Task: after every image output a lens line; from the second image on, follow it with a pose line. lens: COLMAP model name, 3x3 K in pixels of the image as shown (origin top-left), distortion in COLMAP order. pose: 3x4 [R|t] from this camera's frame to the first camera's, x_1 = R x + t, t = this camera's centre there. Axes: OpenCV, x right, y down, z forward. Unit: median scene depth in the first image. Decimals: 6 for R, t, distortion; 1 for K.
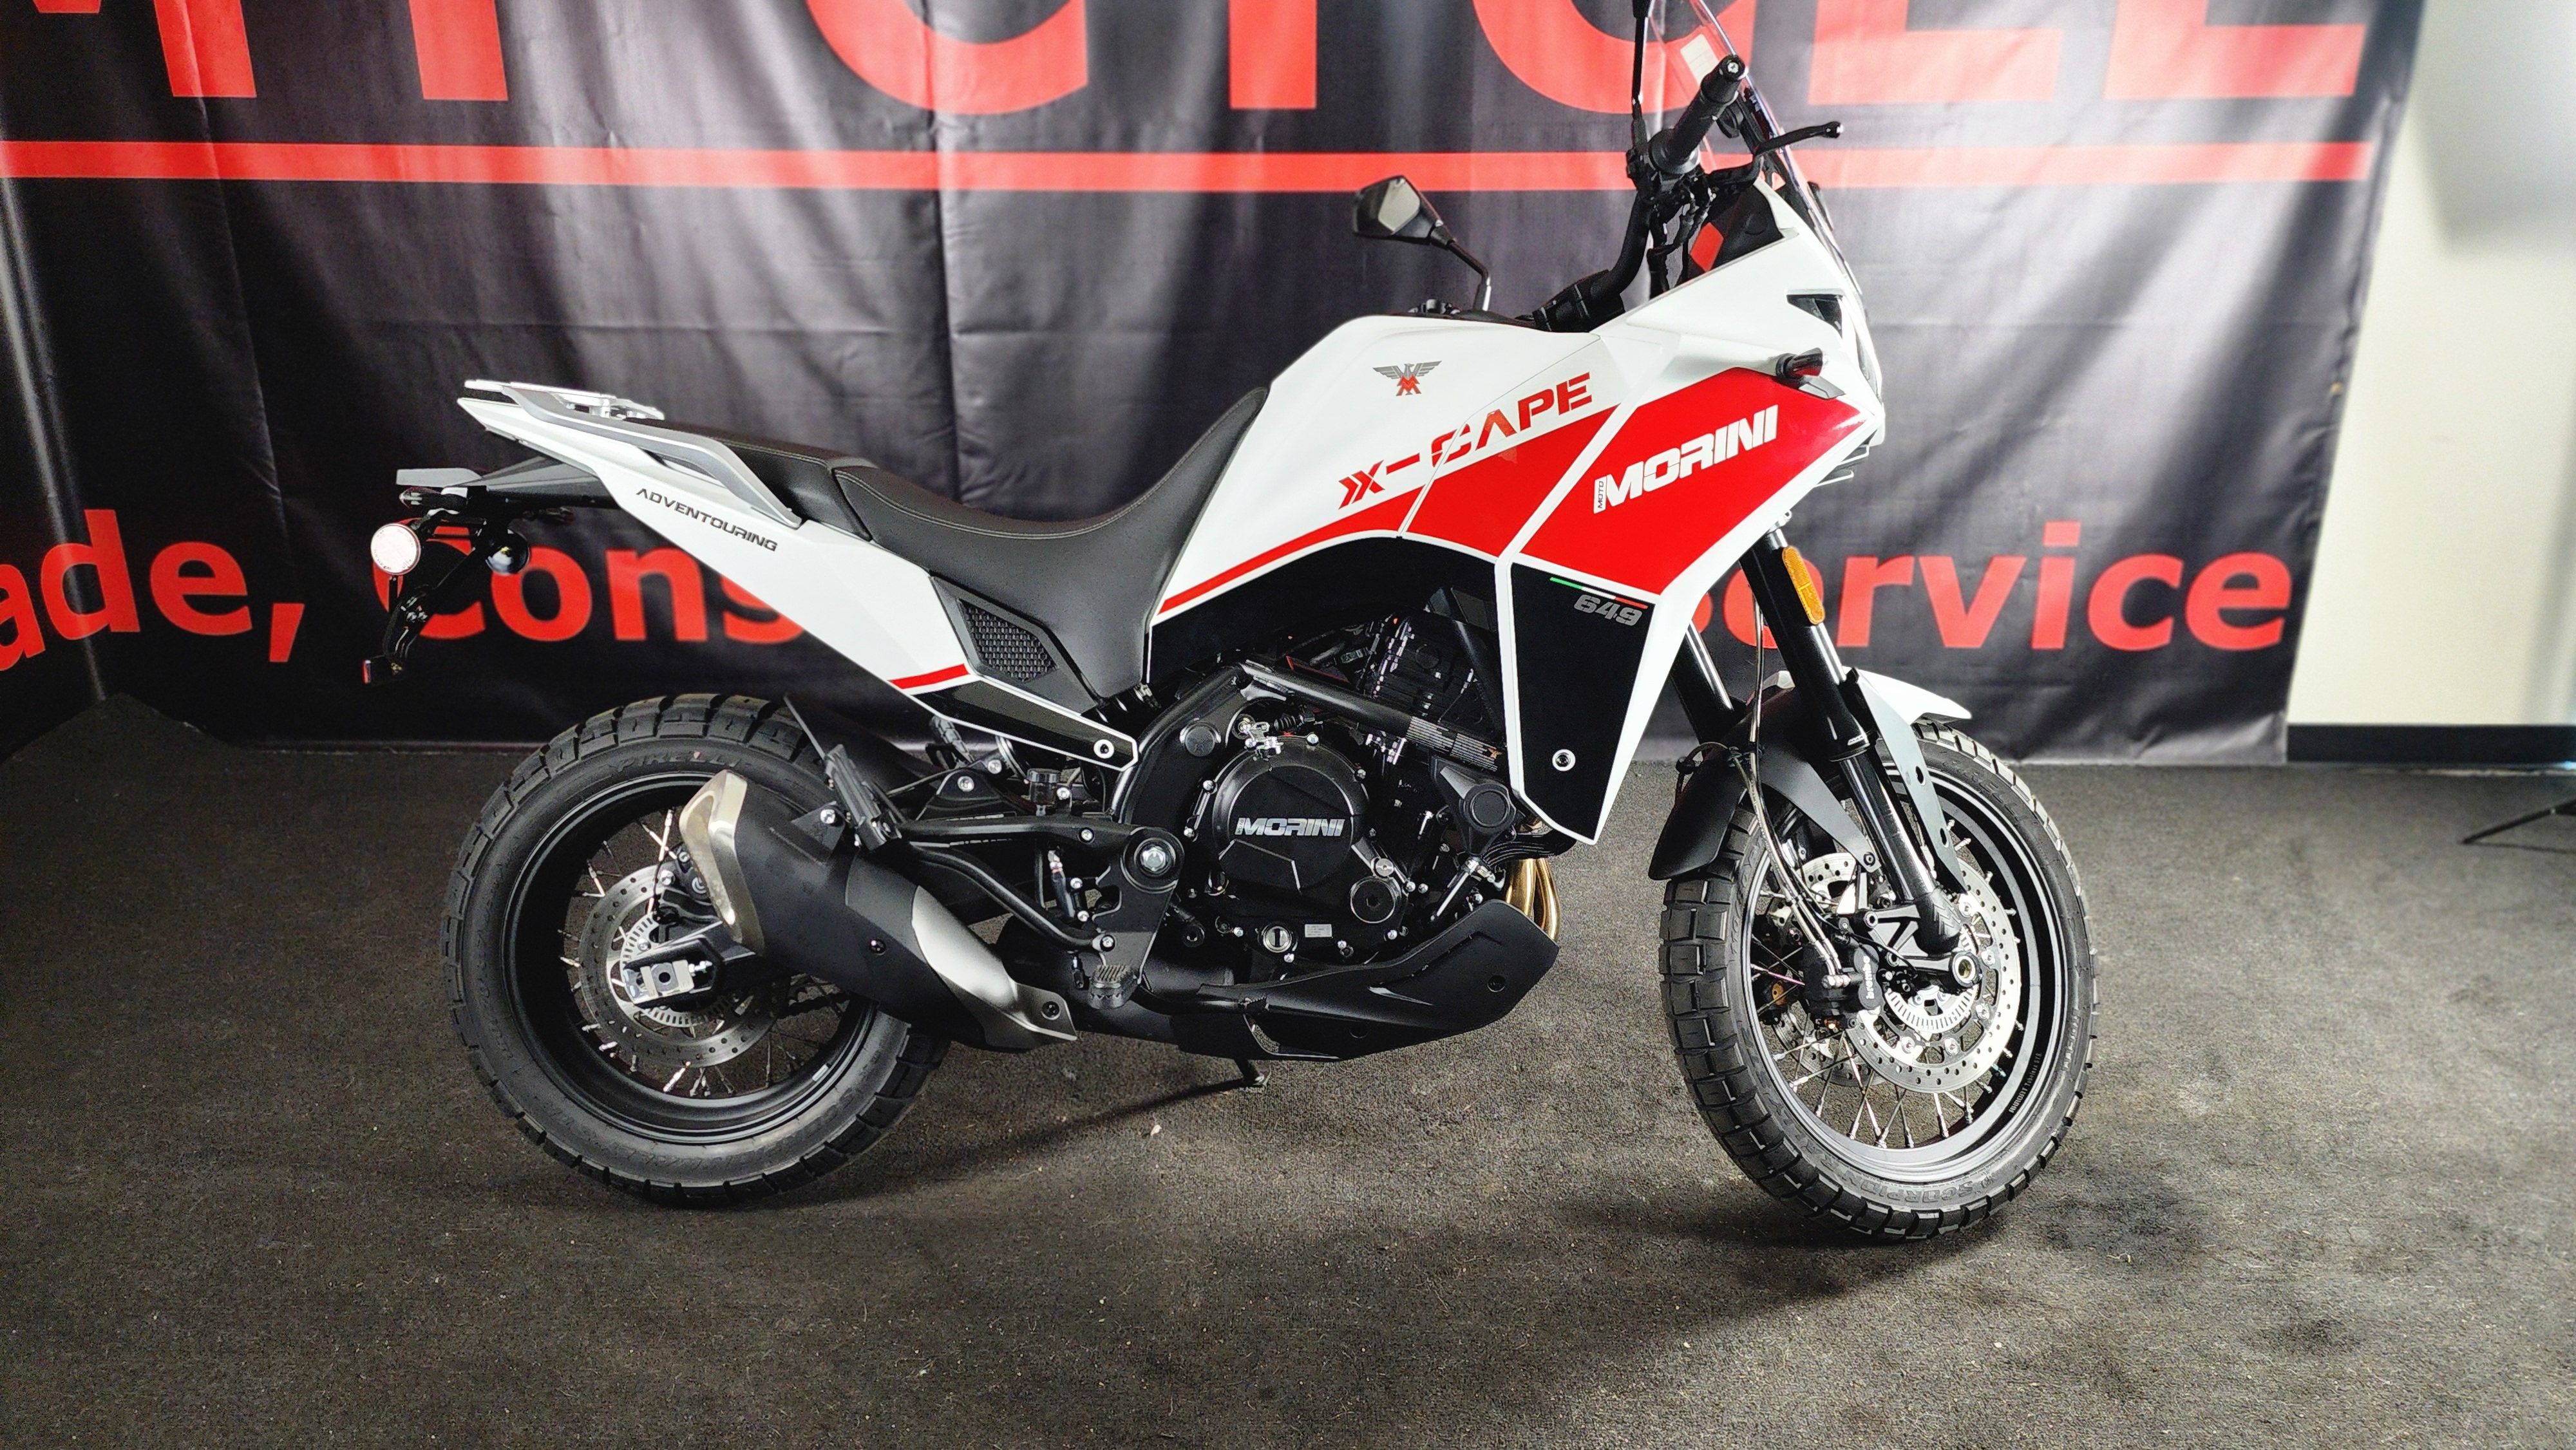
lens RADIAL K [[1700.5, 0, 1273.3], [0, 1700.5, 734.8], [0, 0, 1]] dist [0.097063, -0.090480]
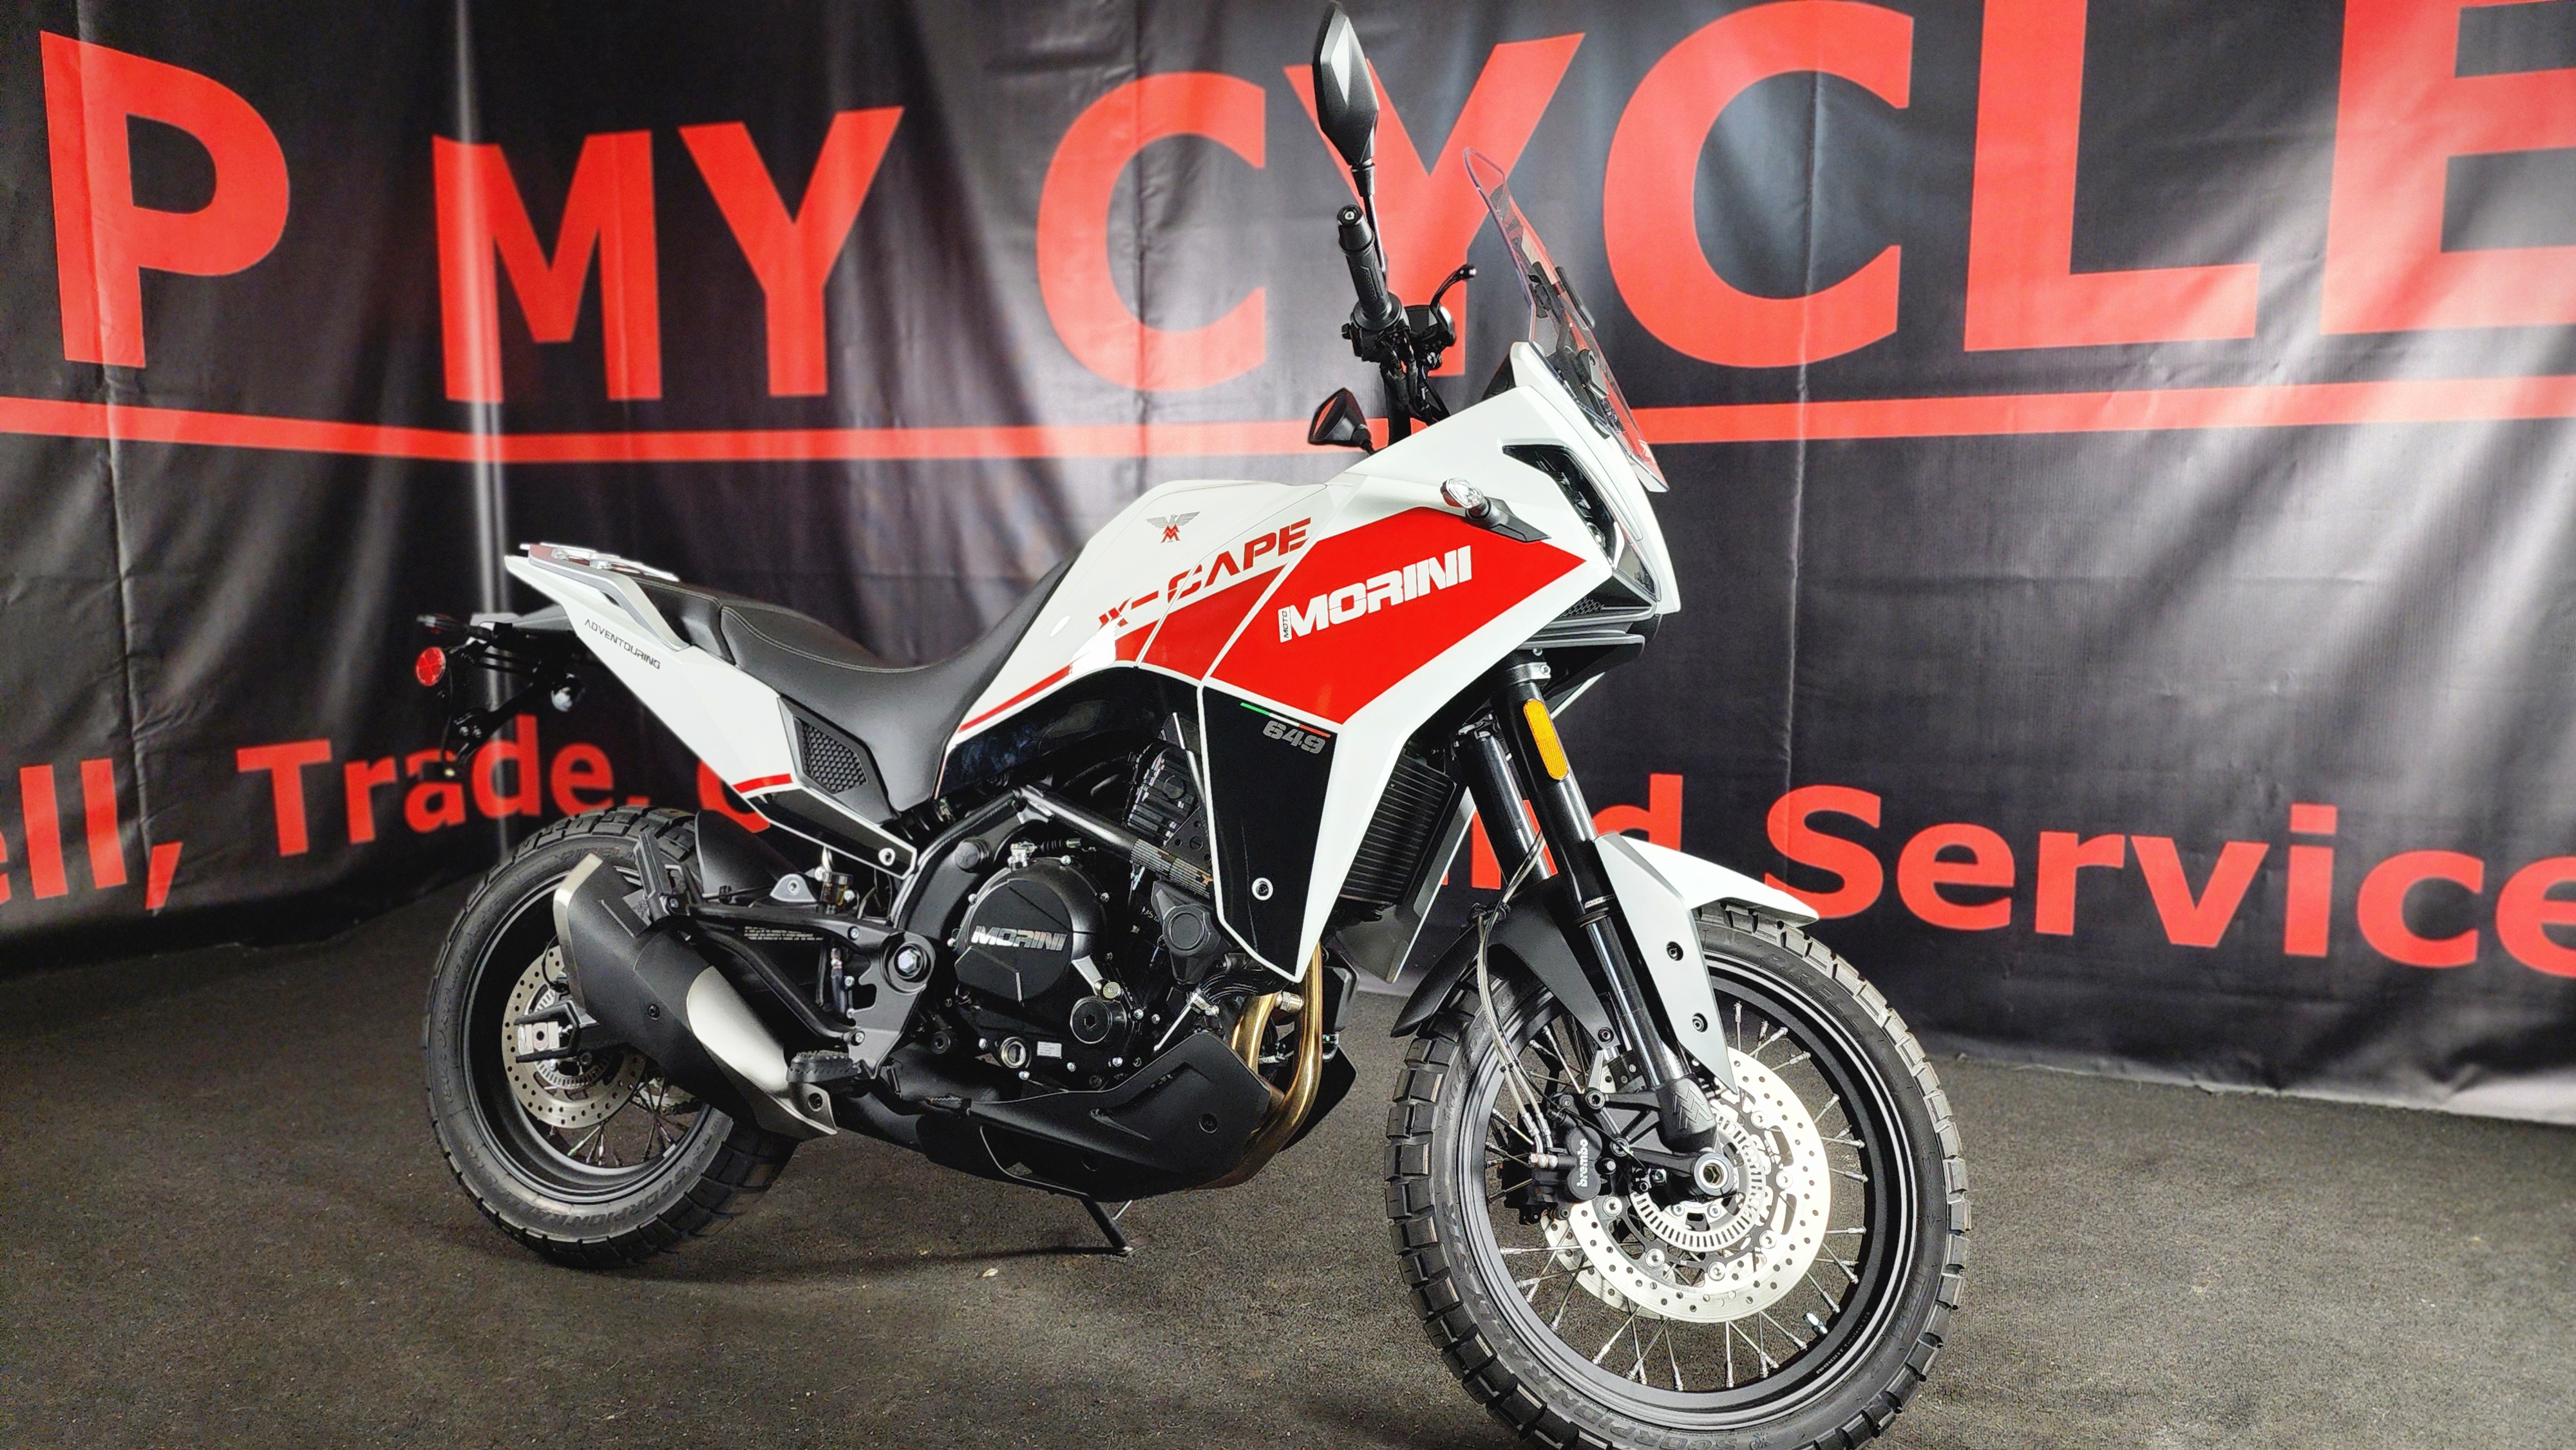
lens RADIAL K [[1723.3, 0, 1288.0], [0, 1723.3, 725.0], [0, 0, 1]] dist [0.072122, -0.069248]
pose [[0.936689, 0.036191, -0.348286, 0.499039], [-0.109455, 0.975065, -0.193049, 0.106869], [0.332615, 0.218949, 0.917294, 0.053546]]
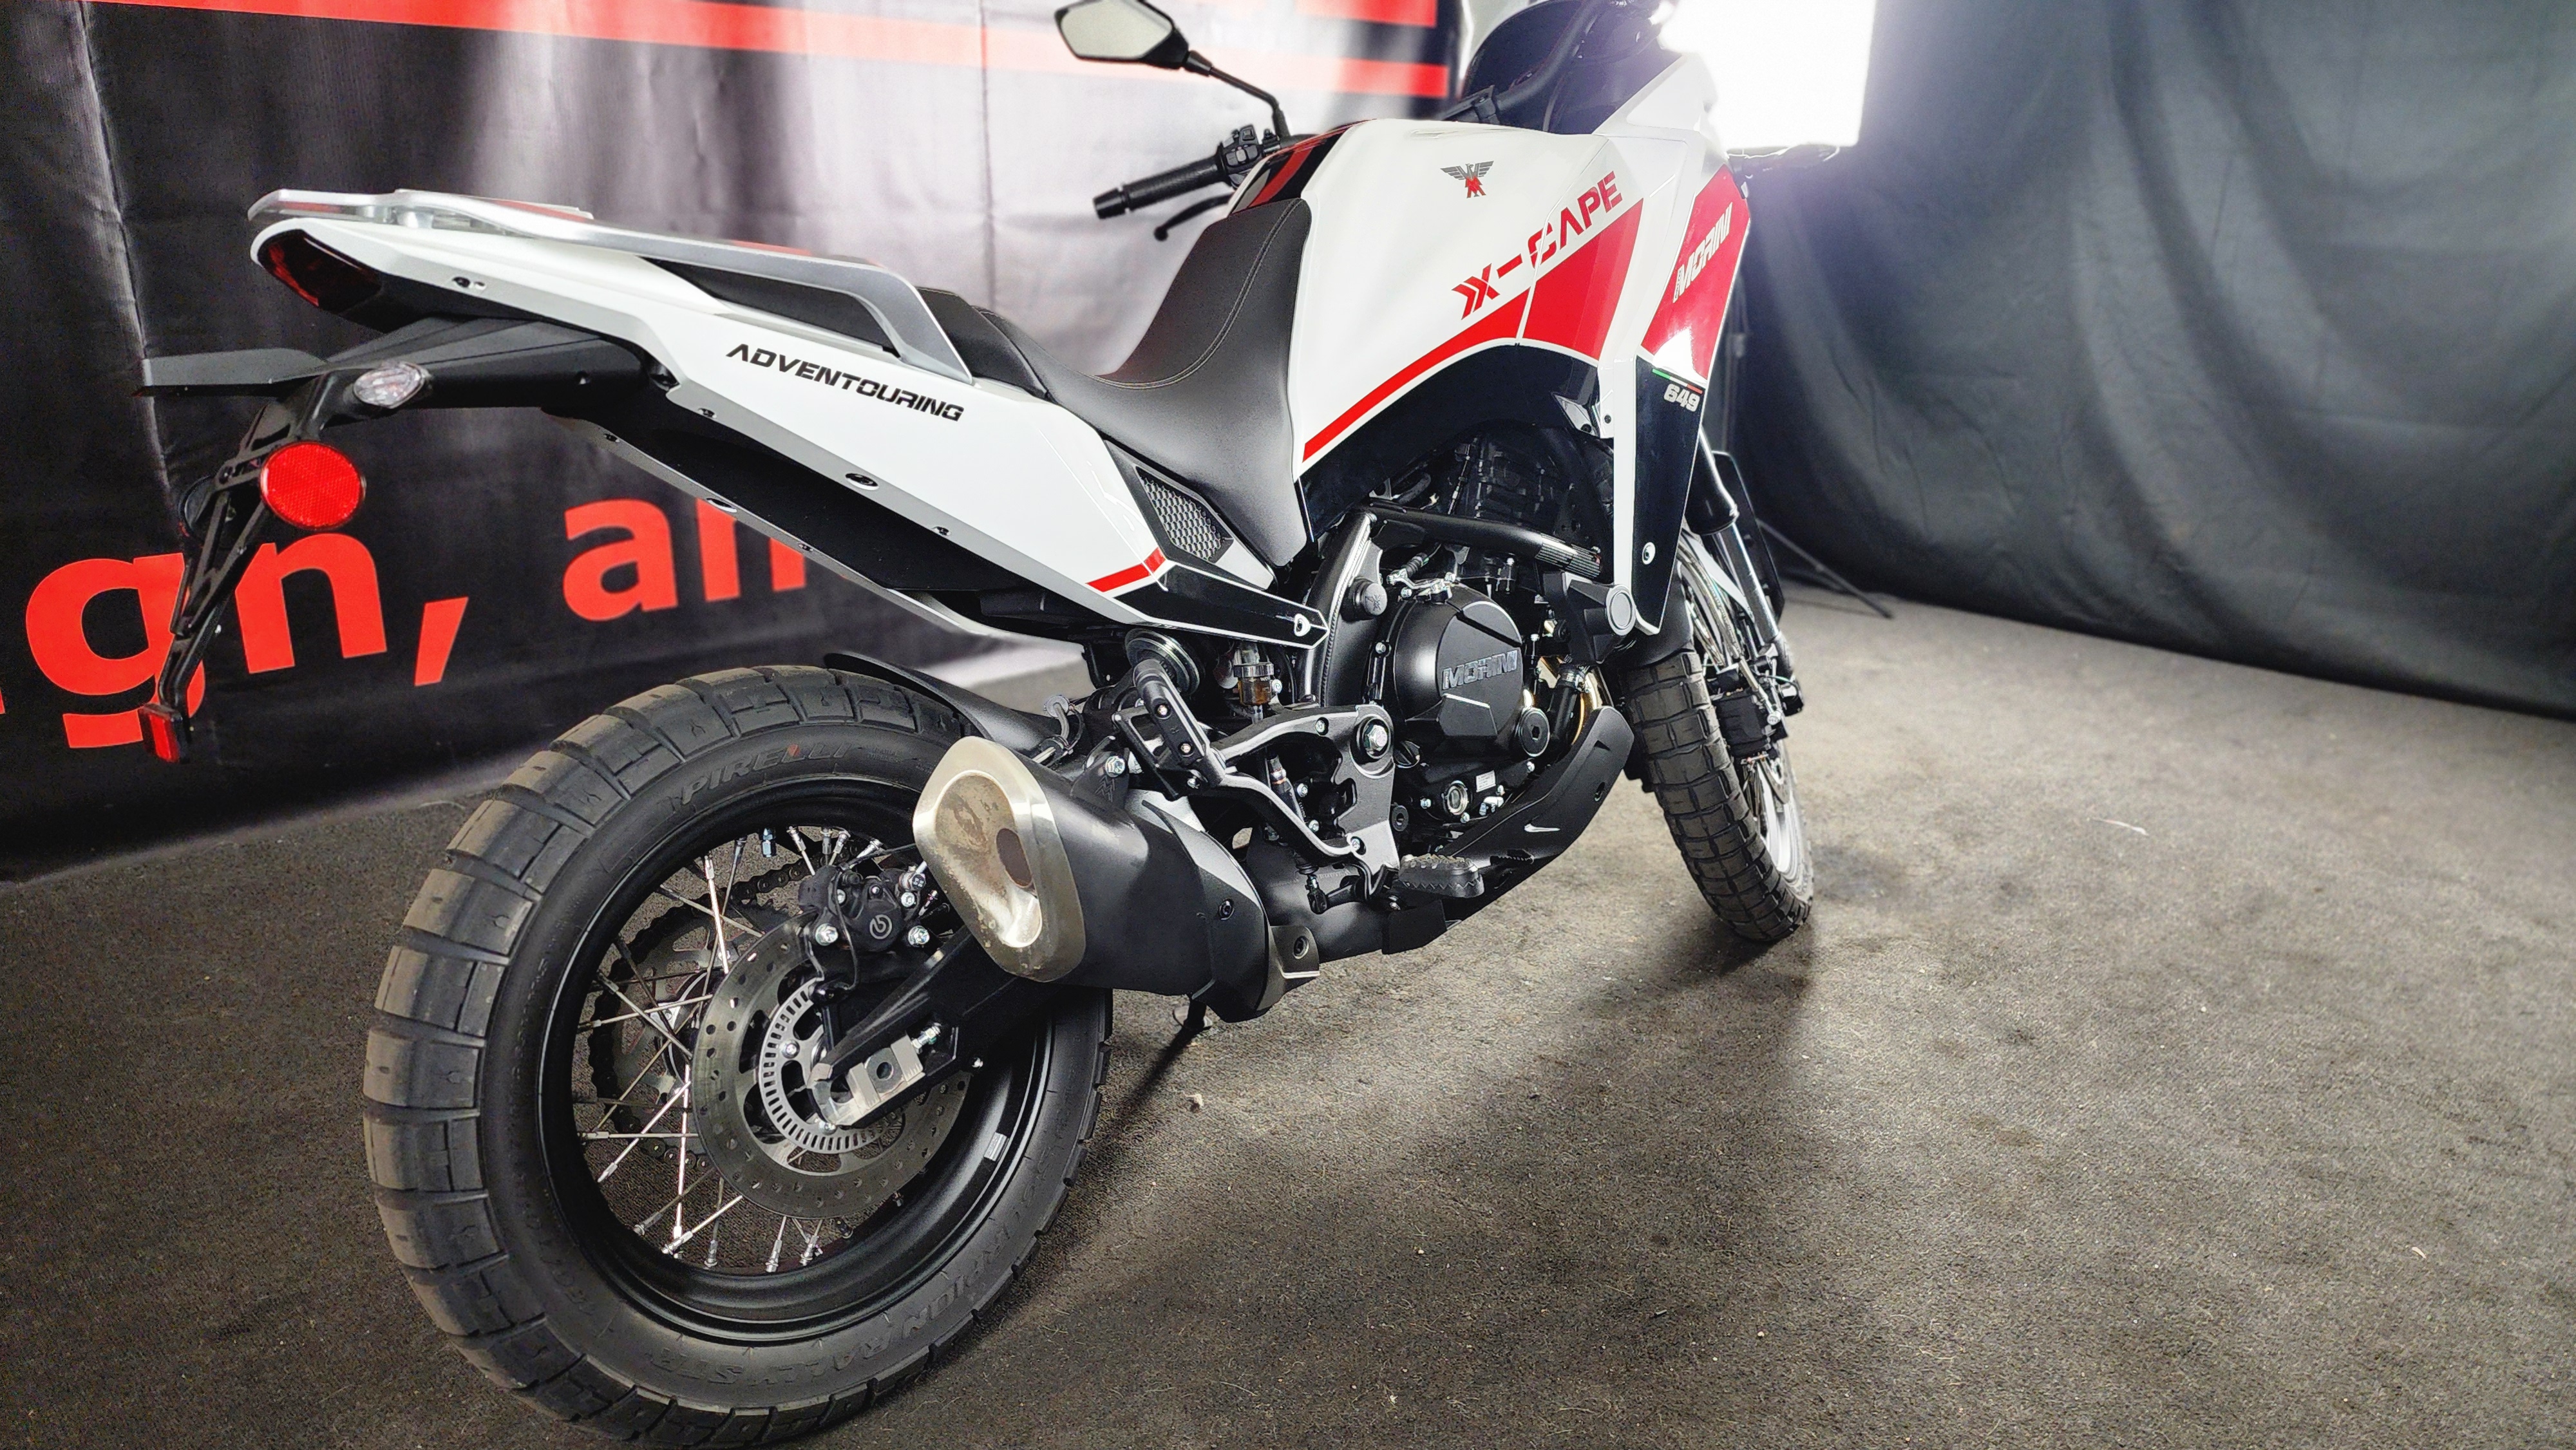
lens RADIAL K [[1723.3, 0, 1288.0], [0, 1723.3, 725.0], [0, 0, 1]] dist [0.072122, -0.069248]
pose [[0.695577, -0.205689, 0.688379, -0.671894], [0.206674, 0.974928, 0.082476, -0.014080], [-0.688084, 0.084902, 0.720647, 0.382085]]
